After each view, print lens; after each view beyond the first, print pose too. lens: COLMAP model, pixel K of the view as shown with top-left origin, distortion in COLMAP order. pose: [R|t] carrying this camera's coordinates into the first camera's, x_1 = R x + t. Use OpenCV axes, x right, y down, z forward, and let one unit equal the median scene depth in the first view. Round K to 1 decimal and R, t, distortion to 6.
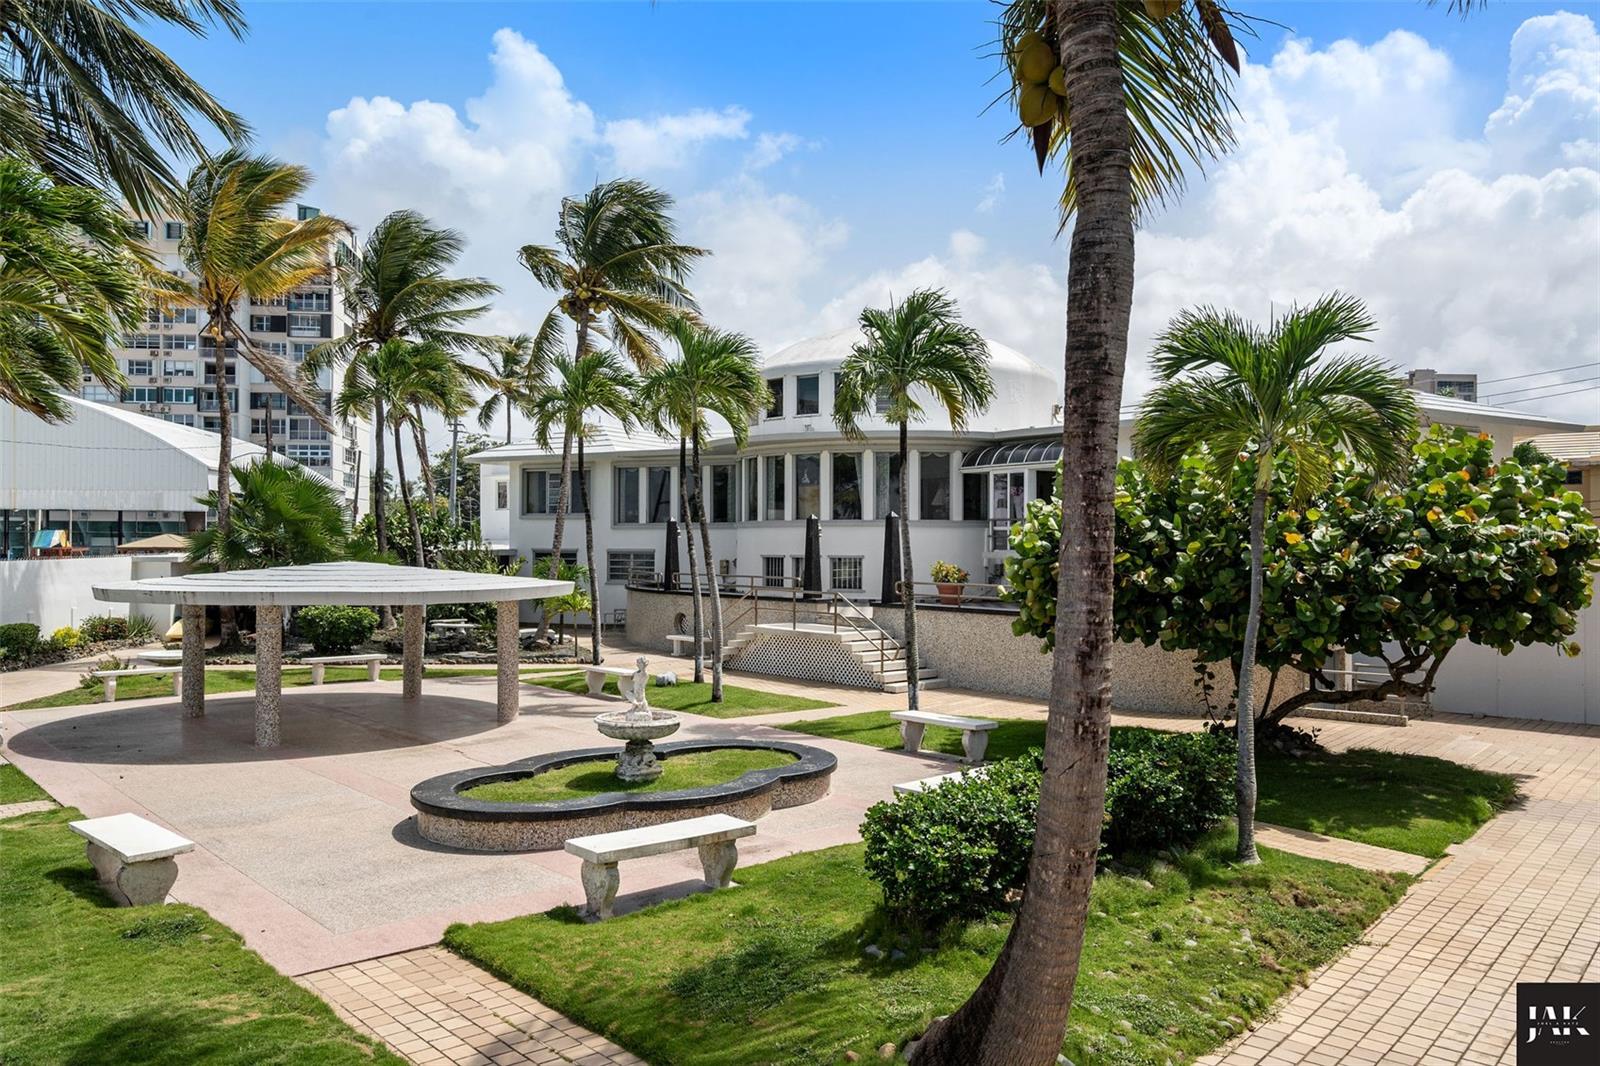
lens RADIAL K [[1201.9, 0, 787.2], [0, 1201.9, 531.4], [0, 0, 1]] dist [0.017645, -0.000626]
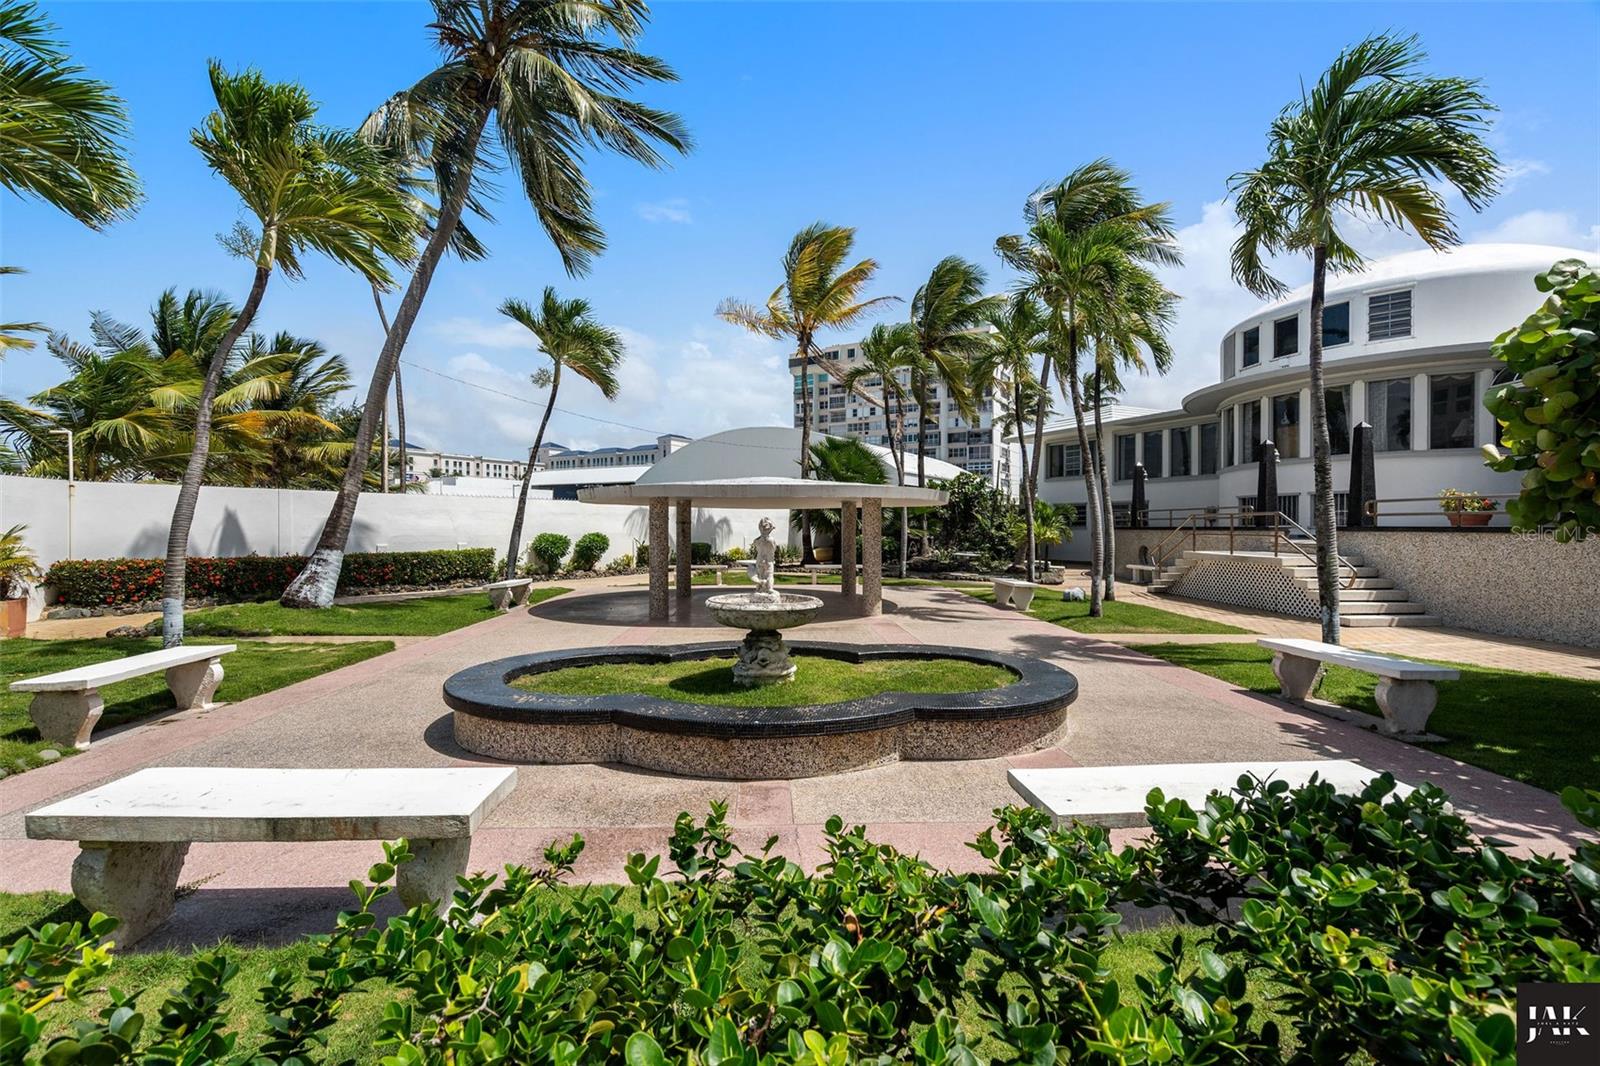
lens RADIAL K [[715.5, 0, 800.0], [0, 715.5, 533.0], [0, 0, 1]] dist [-0.003063, 0.007958]
pose [[0.788260, 0.004476, -0.615326, 0.057775], [0.005747, 0.999876, 0.014636, 0.036294], [0.615316, -0.015074, 0.788136, 0.226542]]
